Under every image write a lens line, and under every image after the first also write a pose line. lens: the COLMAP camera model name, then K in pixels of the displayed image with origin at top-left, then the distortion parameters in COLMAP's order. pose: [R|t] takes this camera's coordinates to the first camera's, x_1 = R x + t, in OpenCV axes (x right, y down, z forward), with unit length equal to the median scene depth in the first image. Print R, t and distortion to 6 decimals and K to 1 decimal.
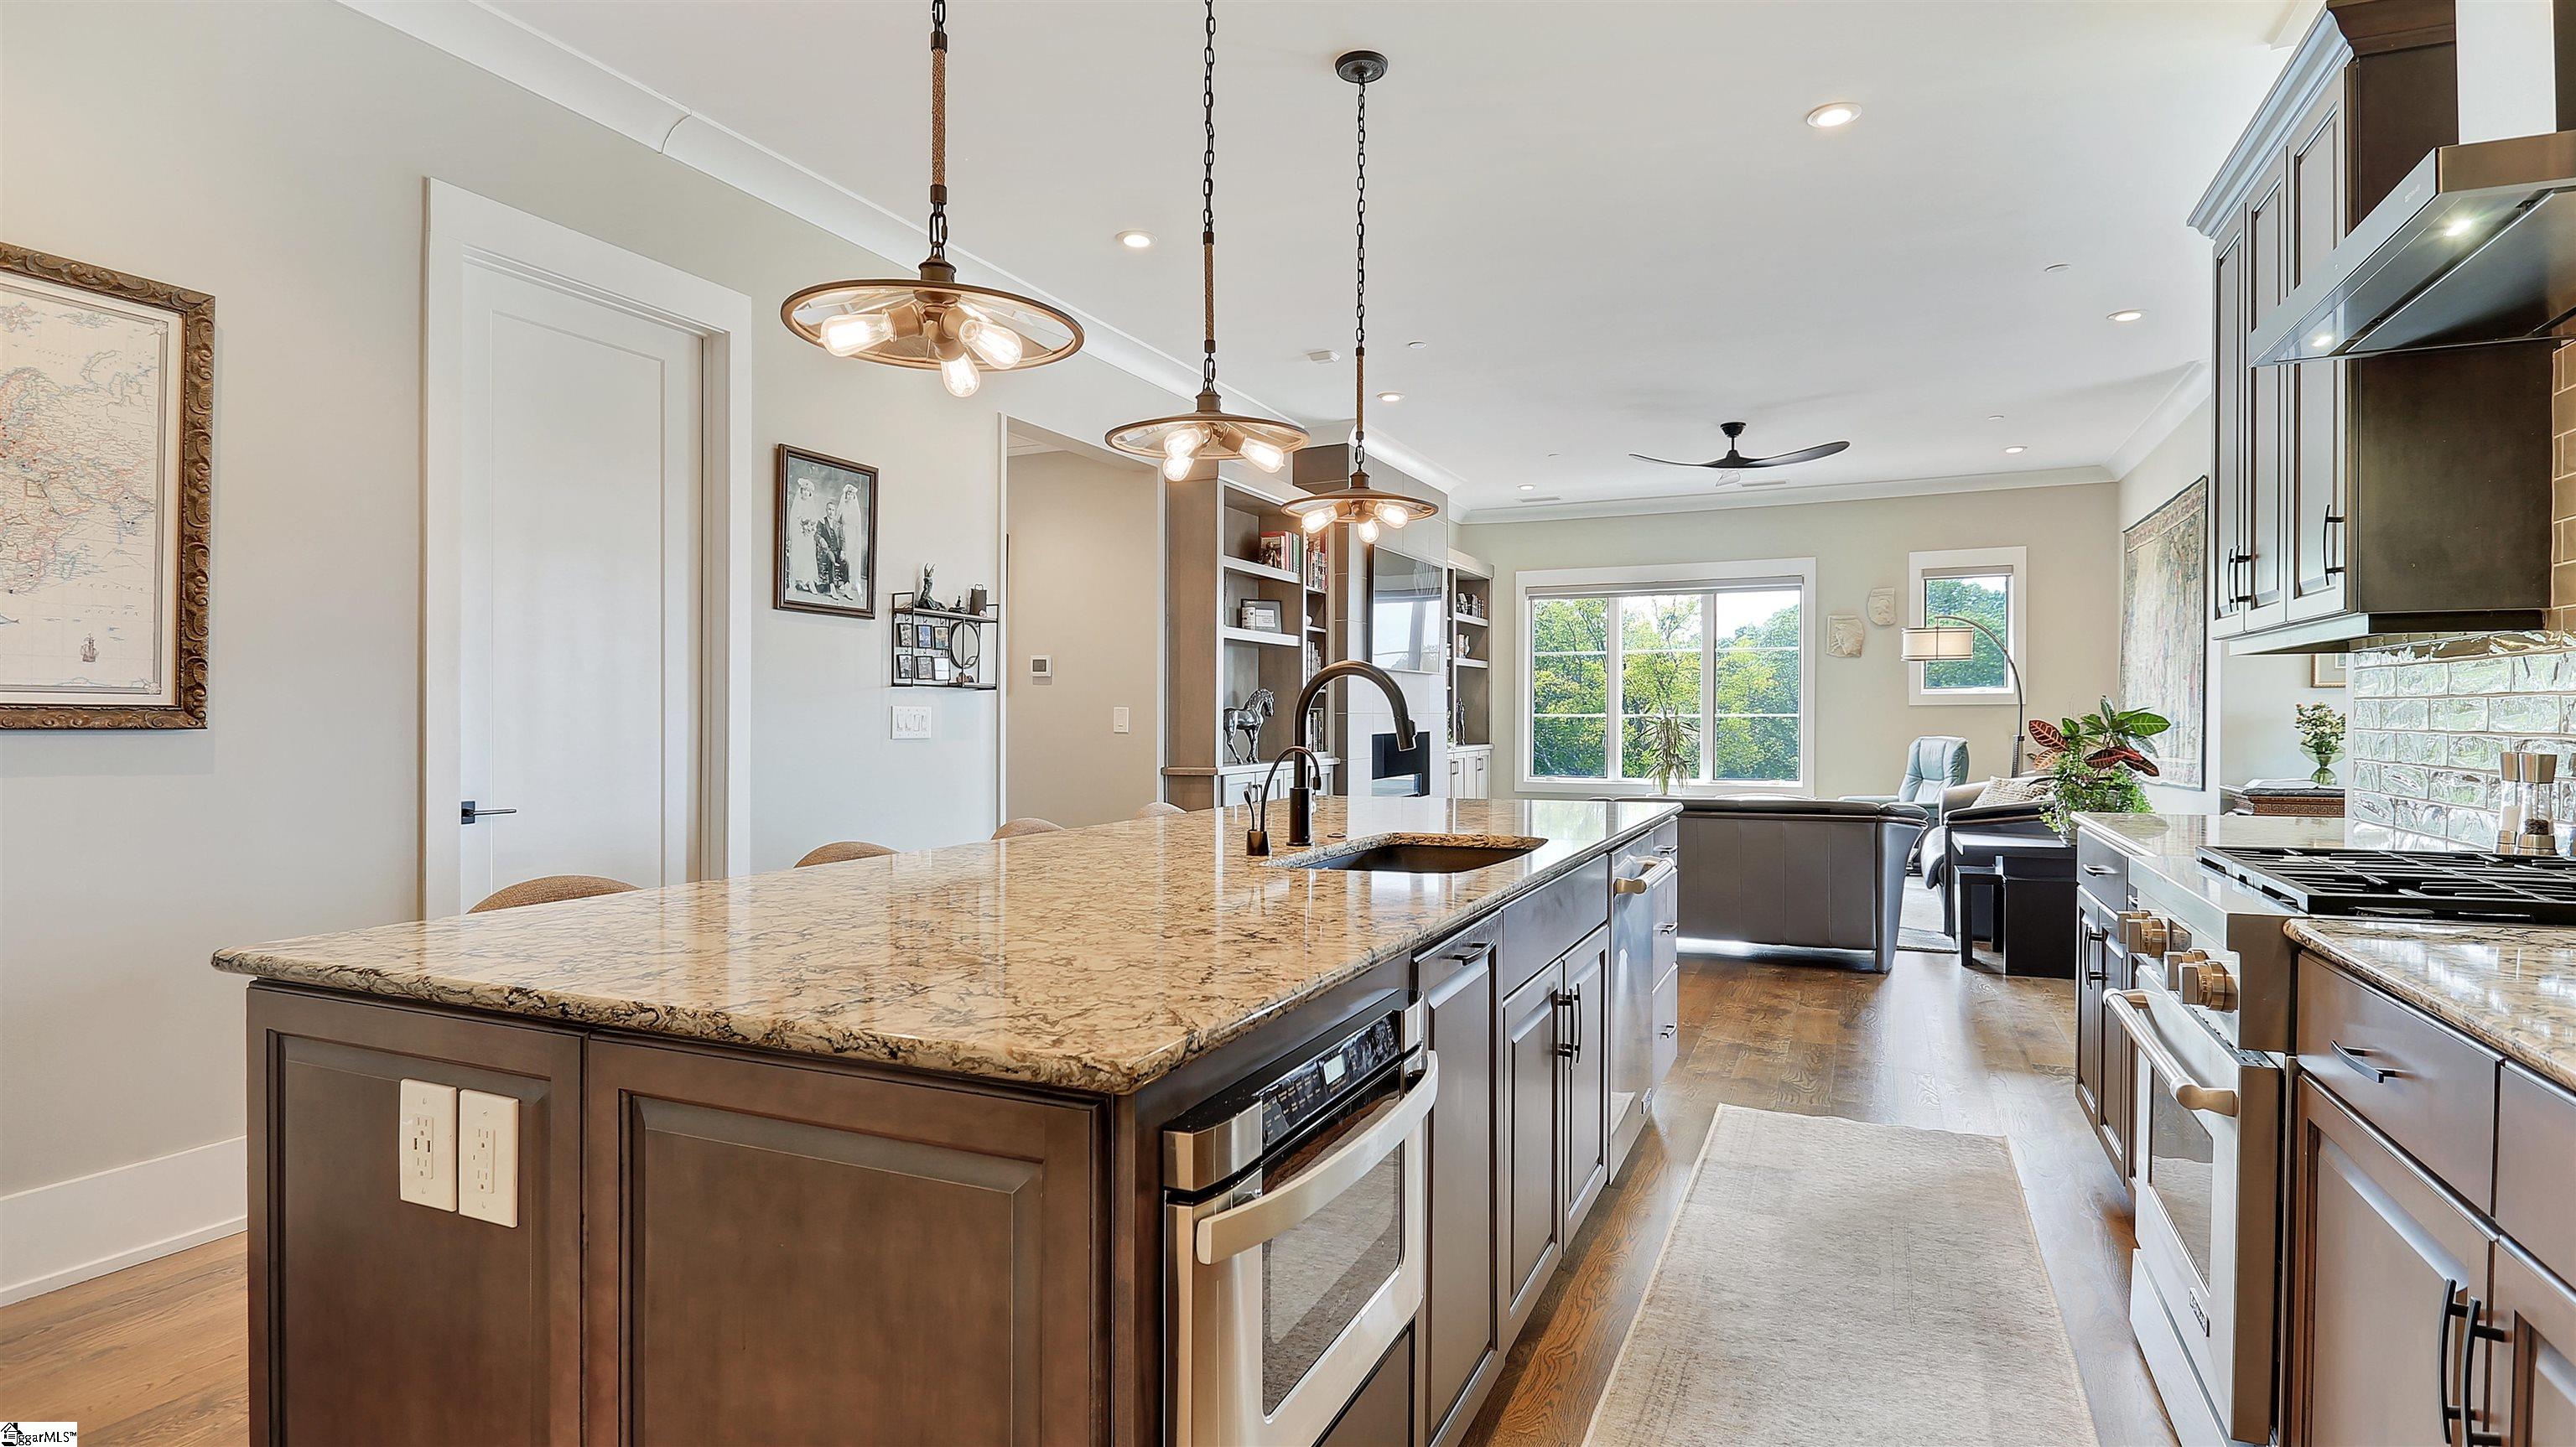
lens RADIAL K [[1285.1, 0, 1293.7], [0, 1285.1, 742.7], [0, 0, 1]] dist [0.010175, -0.017259]
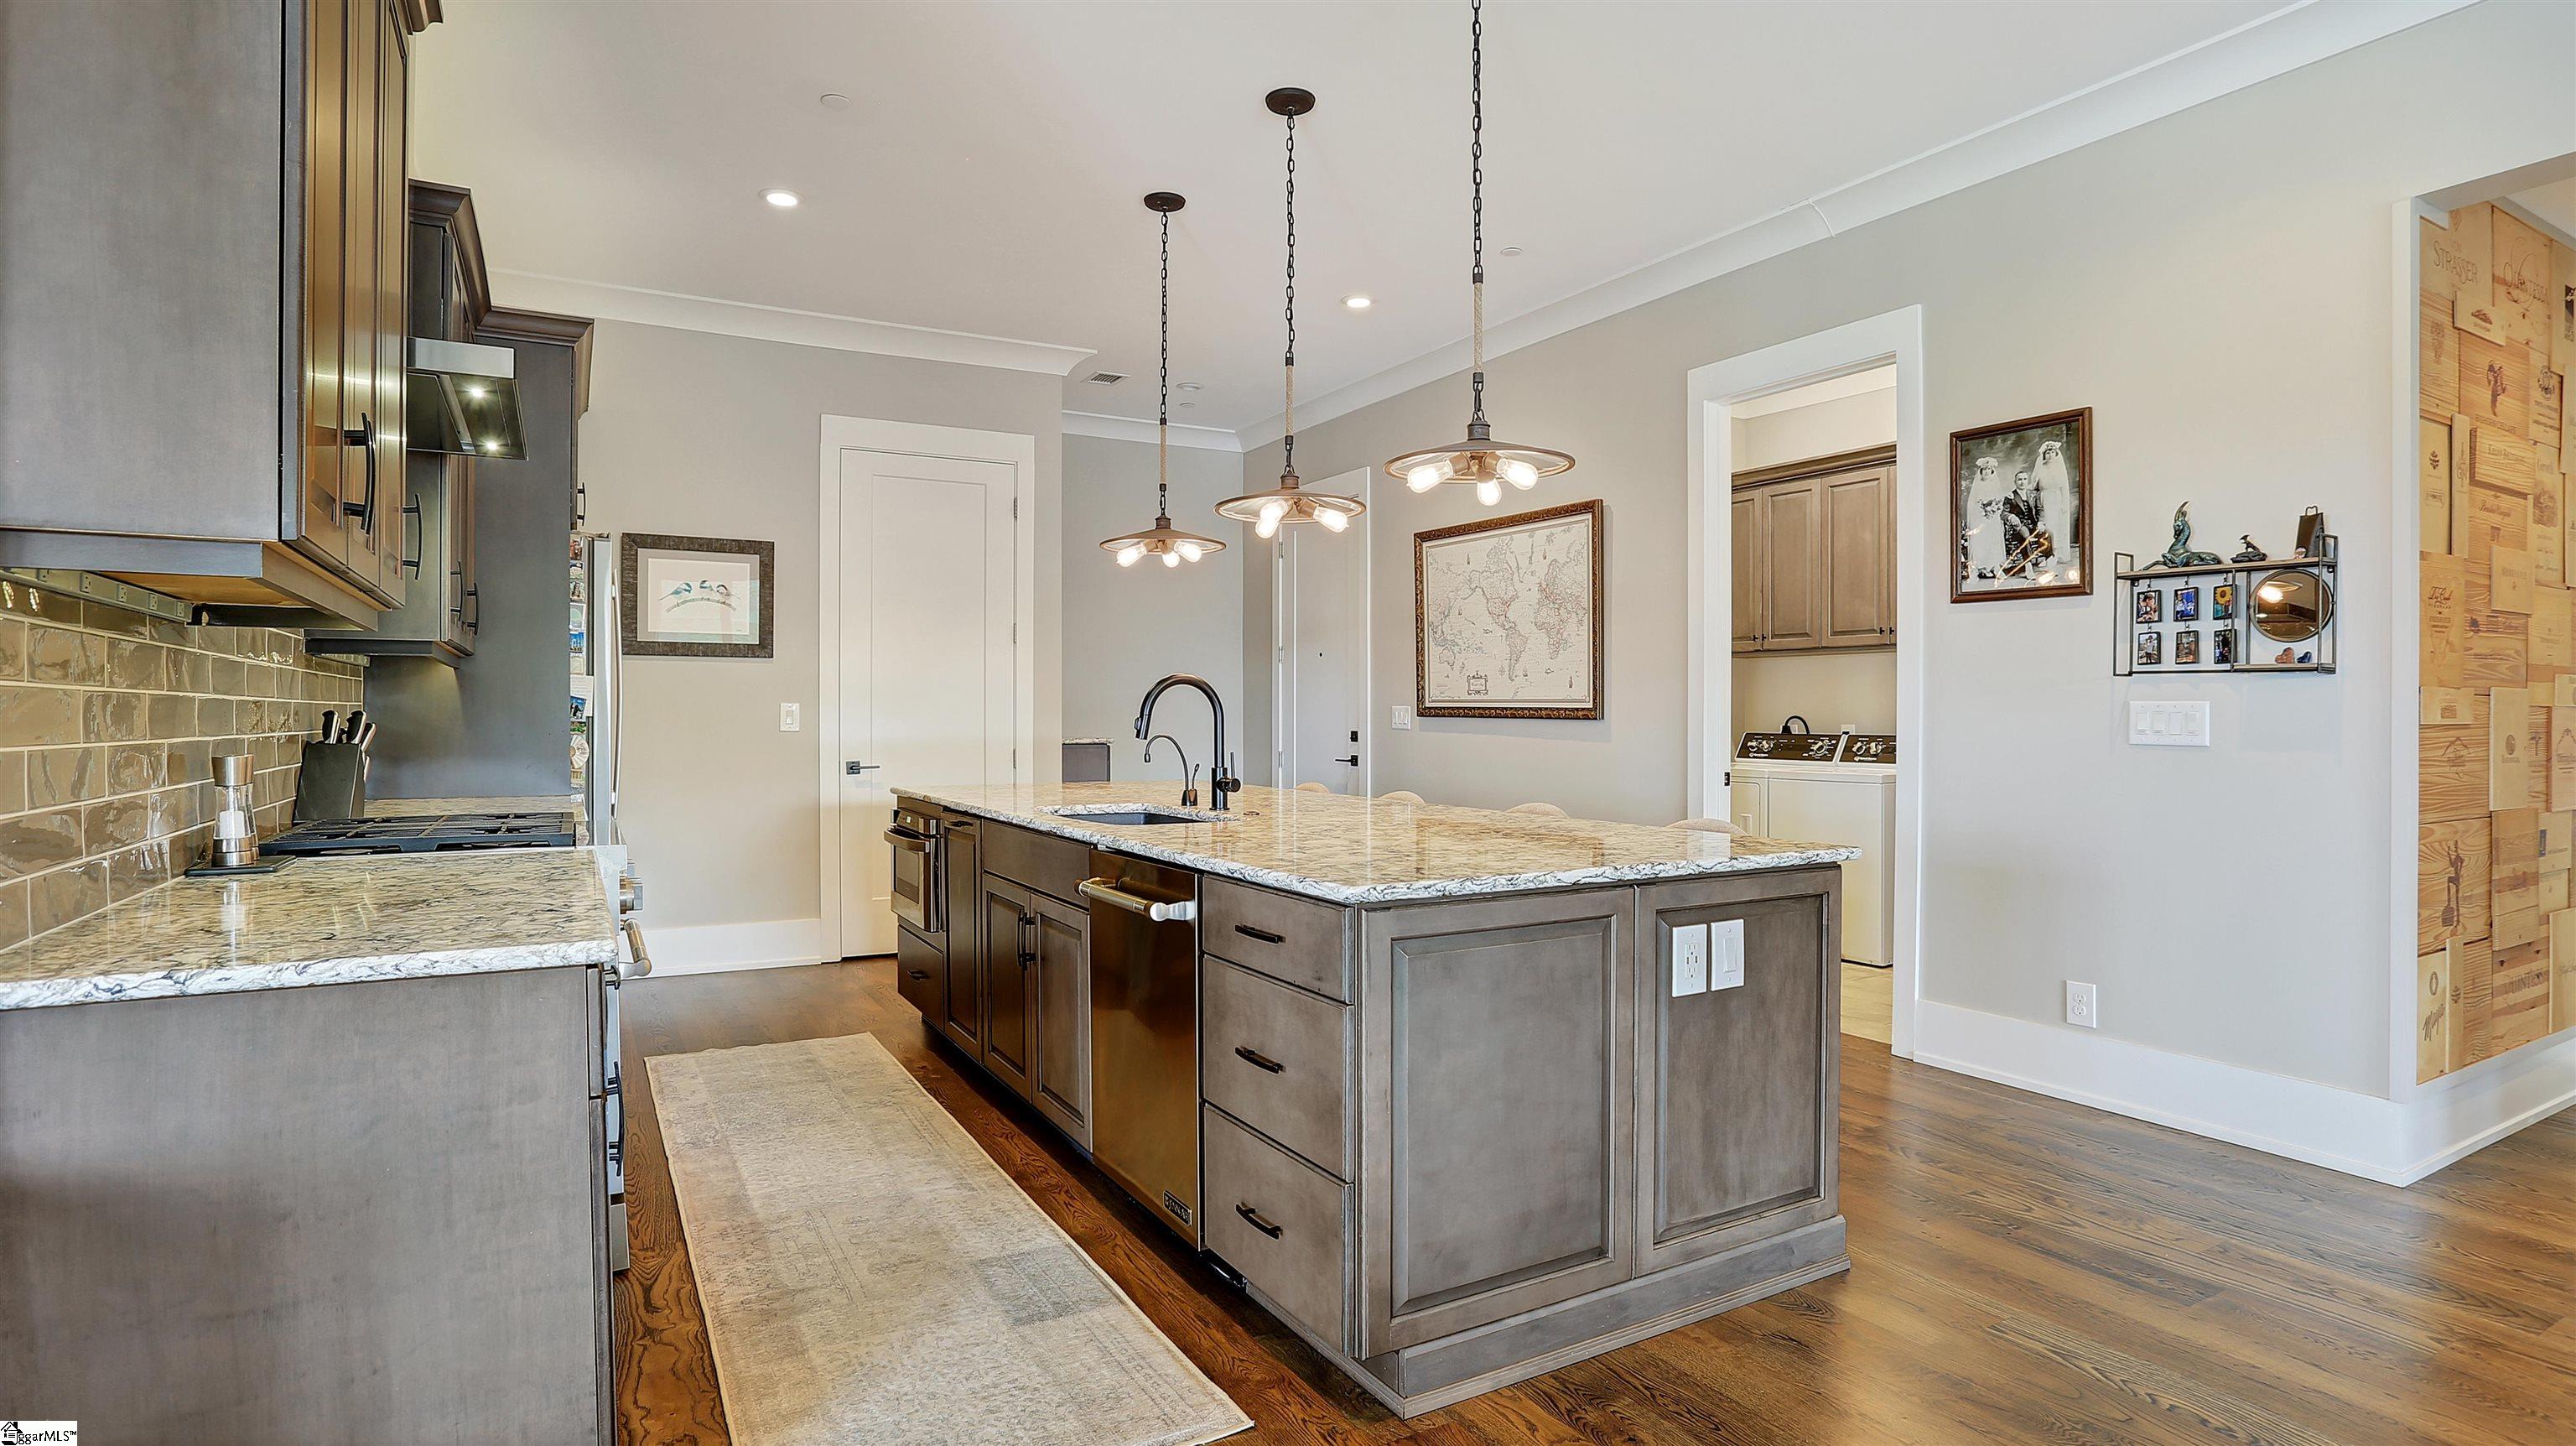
lens RADIAL K [[1290.2, 0, 1281.0], [0, 1290.2, 727.0], [0, 0, 1]] dist [-0.053667, 0.000217]
pose [[-0.600991, 0.003720, -0.799247, 0.660409], [-0.023518, 0.999474, 0.022336, -0.020584], [0.798910, 0.032220, -0.600587, 1.166842]]
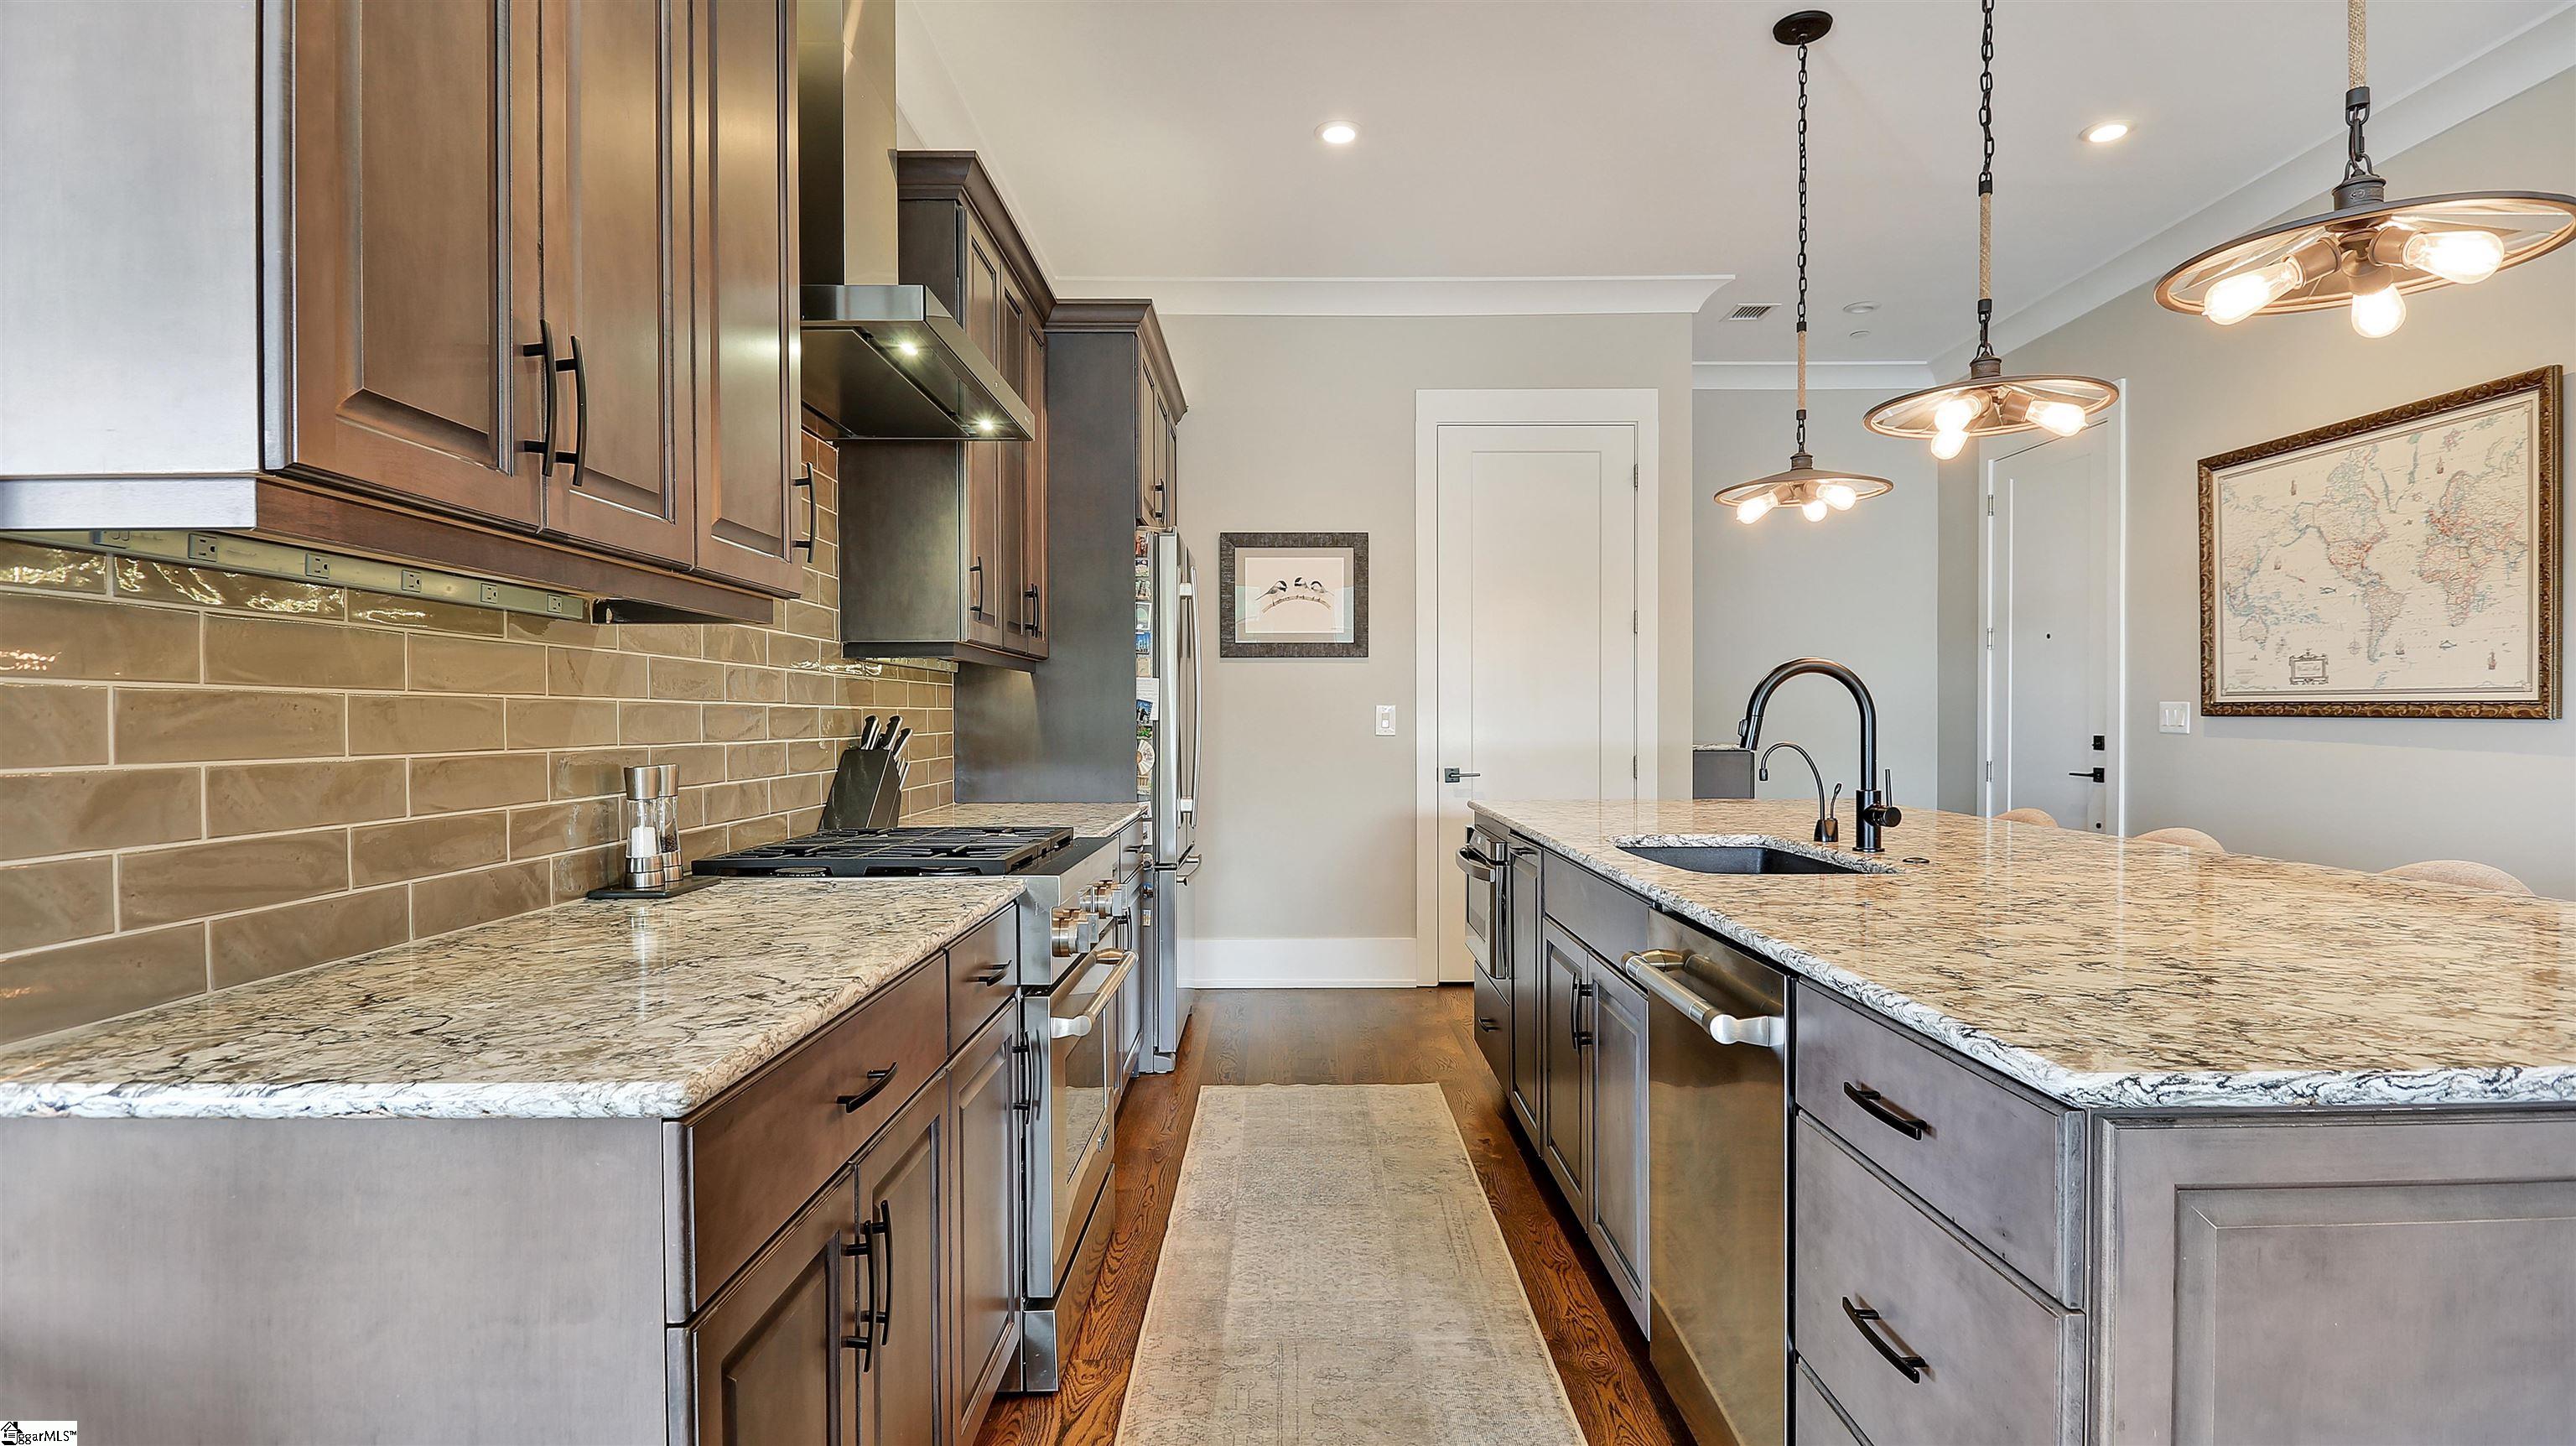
lens RADIAL K [[1285.4, 0, 1293.7], [0, 1285.4, 742.3], [0, 0, 1]] dist [0.010175, -0.017259]
pose [[-0.912182, 0.008715, -0.409692, 0.489245], [-0.008851, 0.999122, 0.040959, -0.018078], [0.409689, 0.040989, -0.911304, 1.055353]]
